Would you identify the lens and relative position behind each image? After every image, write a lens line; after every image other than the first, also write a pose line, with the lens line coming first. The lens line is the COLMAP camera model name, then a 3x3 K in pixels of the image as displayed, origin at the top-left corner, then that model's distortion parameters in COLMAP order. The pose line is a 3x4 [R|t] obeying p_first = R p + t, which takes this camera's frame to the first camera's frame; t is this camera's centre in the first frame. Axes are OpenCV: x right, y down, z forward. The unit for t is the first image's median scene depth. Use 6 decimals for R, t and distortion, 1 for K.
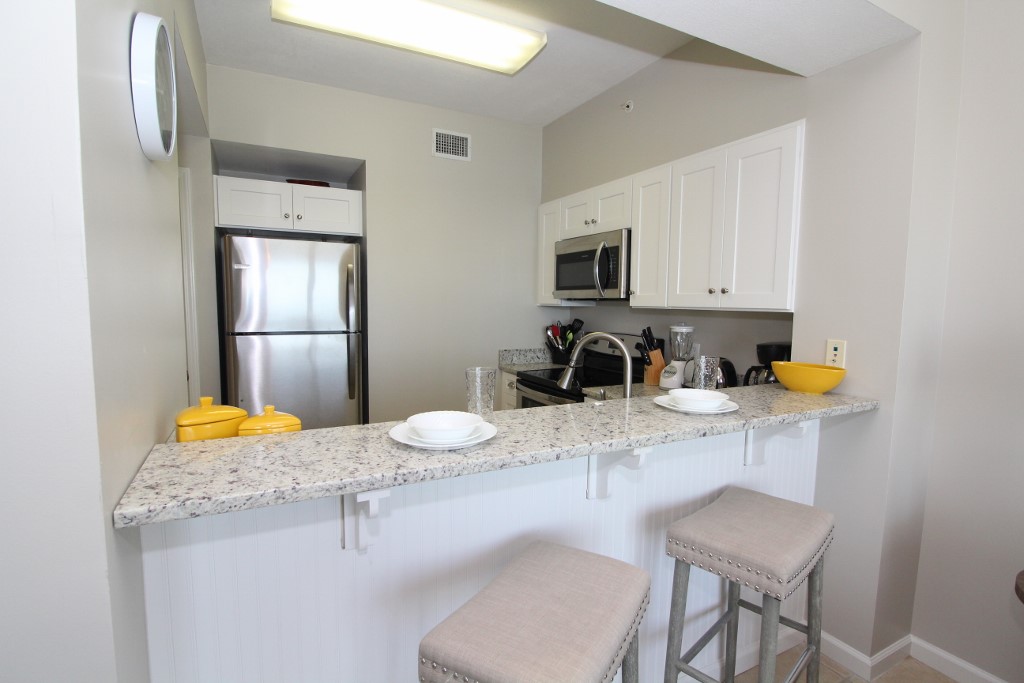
lens RADIAL K [[521.3, 0, 511.9], [0, 521.3, 349.3], [0, 0, 1]] dist [0.018387, 0.000281]
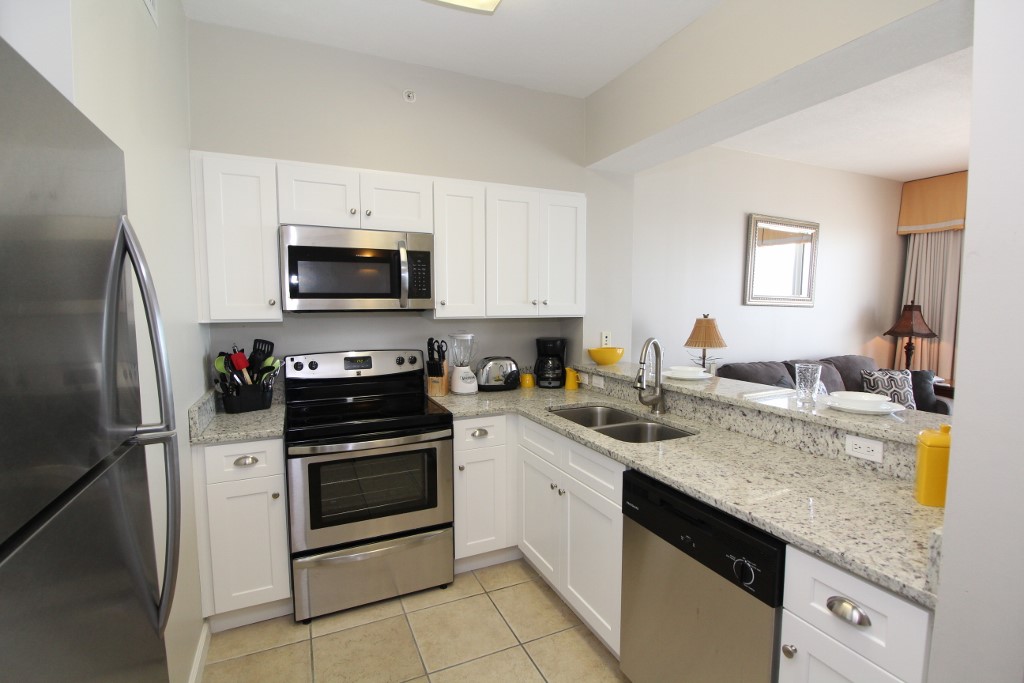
lens RADIAL K [[474.6, 0, 513.9], [0, 474.6, 343.5], [0, 0, 1]] dist [-0.000759, -0.011831]
pose [[0.038920, -0.091654, 0.995030, -0.619785], [0.098316, 0.991304, 0.087465, -0.096313], [-0.994394, 0.094424, 0.047592, 0.823613]]
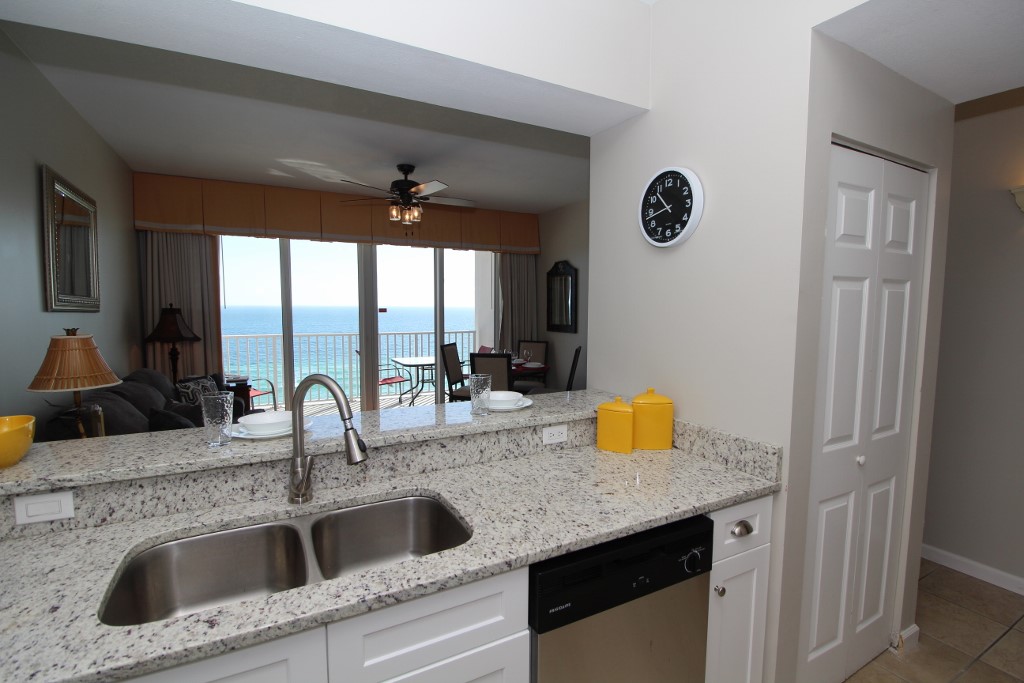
lens RADIAL K [[474.6, 0, 513.9], [0, 474.6, 343.5], [0, 0, 1]] dist [-0.000759, -0.011831]
pose [[-0.999711, -0.014157, -0.019455, -0.064059], [-0.017364, 0.984228, 0.176051, -0.125587], [0.016655, 0.176338, -0.984189, 1.059695]]
